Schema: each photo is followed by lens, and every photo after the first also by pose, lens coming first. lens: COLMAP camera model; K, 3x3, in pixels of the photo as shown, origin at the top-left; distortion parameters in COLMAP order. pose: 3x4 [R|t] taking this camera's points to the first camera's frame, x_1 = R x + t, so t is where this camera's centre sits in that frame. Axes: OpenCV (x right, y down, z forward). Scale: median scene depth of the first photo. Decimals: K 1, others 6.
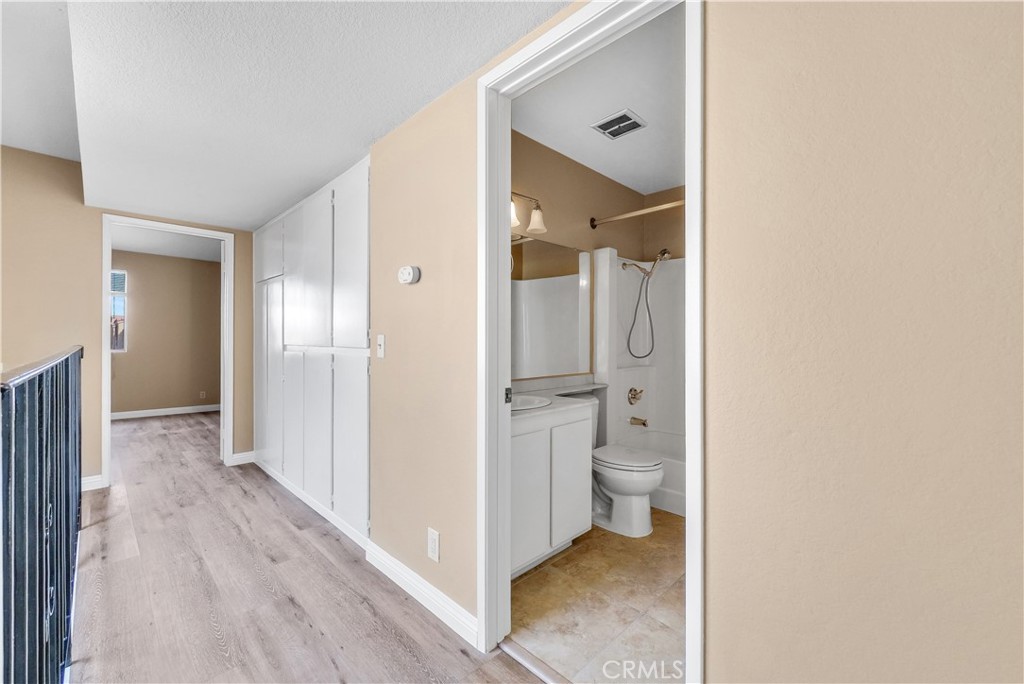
lens RADIAL K [[418.9, 0, 510.5], [0, 418.9, 340.6], [0, 0, 1]] dist [-0.000814, -0.001667]
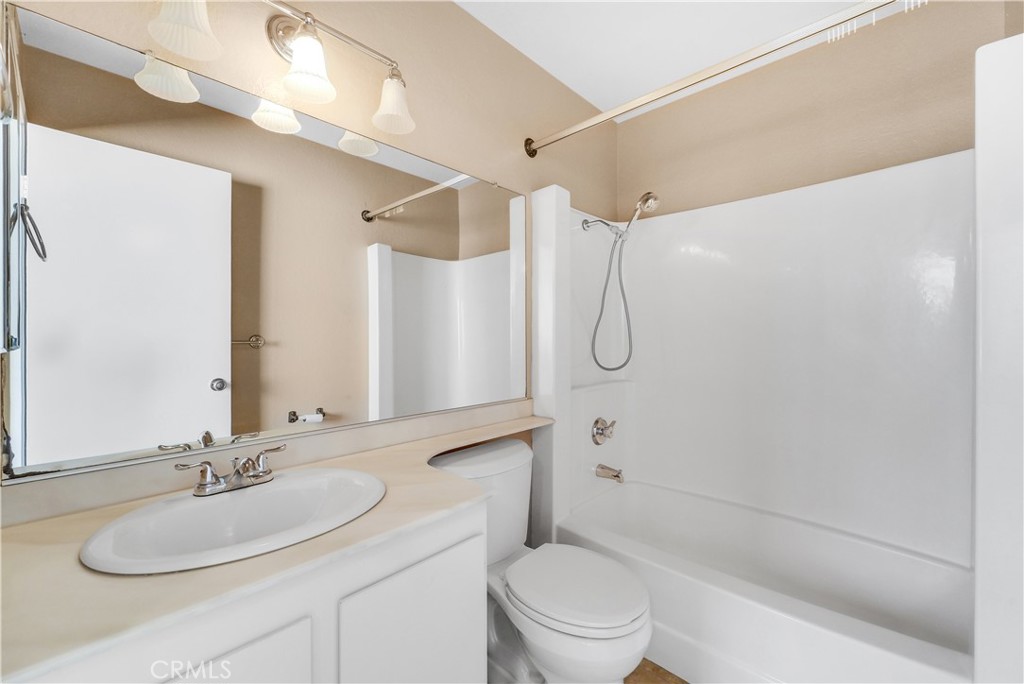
lens RADIAL K [[418.9, 0, 510.8], [0, 418.9, 342.7], [0, 0, 1]] dist [-0.000814, -0.001667]
pose [[0.999042, -0.010009, 0.042613, 0.196864], [0.009746, 0.999932, 0.006376, -0.007331], [-0.042674, -0.005954, 0.999071, 0.559966]]
